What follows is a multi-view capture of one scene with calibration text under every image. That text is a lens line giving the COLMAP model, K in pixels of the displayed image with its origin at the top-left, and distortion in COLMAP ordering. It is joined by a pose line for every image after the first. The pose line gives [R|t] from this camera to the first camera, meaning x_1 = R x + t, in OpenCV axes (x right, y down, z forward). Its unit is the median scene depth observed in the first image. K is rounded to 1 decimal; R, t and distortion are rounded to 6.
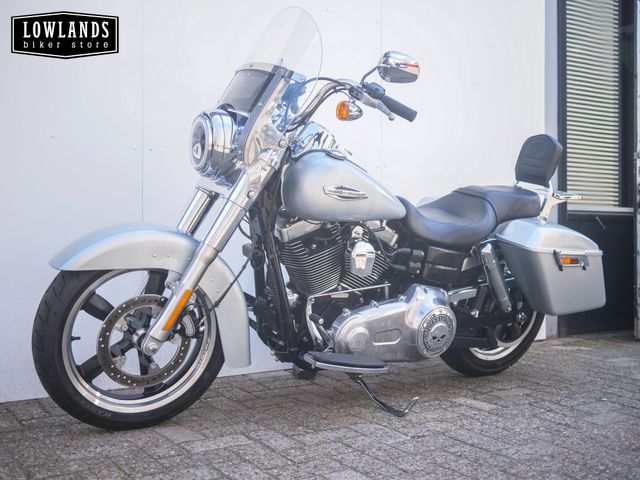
lens RADIAL K [[736.7, 0, 320.6], [0, 736.7, 245.2], [0, 0, 1]] dist [-0.006983, 0.000000]
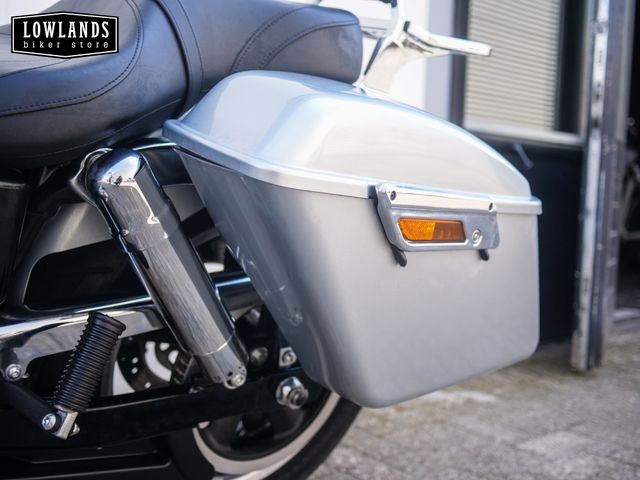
lens RADIAL K [[736.7, 0, 321.3], [0, 736.7, 239.6], [0, 0, 1]] dist [-0.006983, 0.000000]
pose [[0.992772, 0.034239, 0.115029, 0.272423], [-0.041146, 0.997456, 0.058215, 0.010845], [-0.112743, -0.062528, 0.991655, 0.749990]]
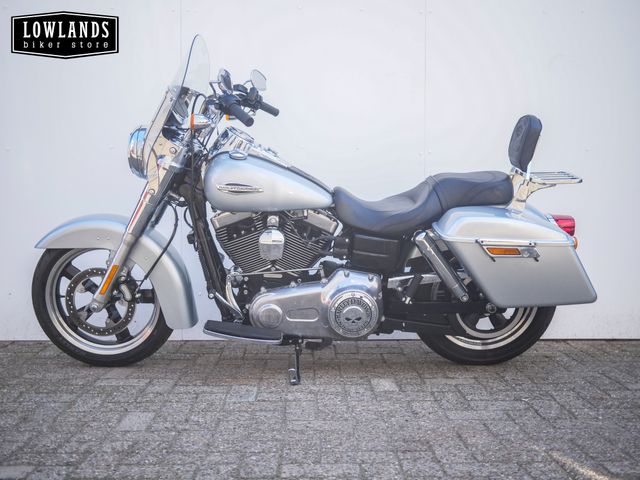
lens RADIAL K [[736.7, 0, 319.5], [0, 736.7, 237.4], [0, 0, 1]] dist [-0.006983, 0.000000]
pose [[0.833770, 0.019375, -0.551771, 0.684443], [-0.004820, 0.999601, 0.027817, -0.022644], [0.552090, -0.020533, 0.833531, 0.078711]]
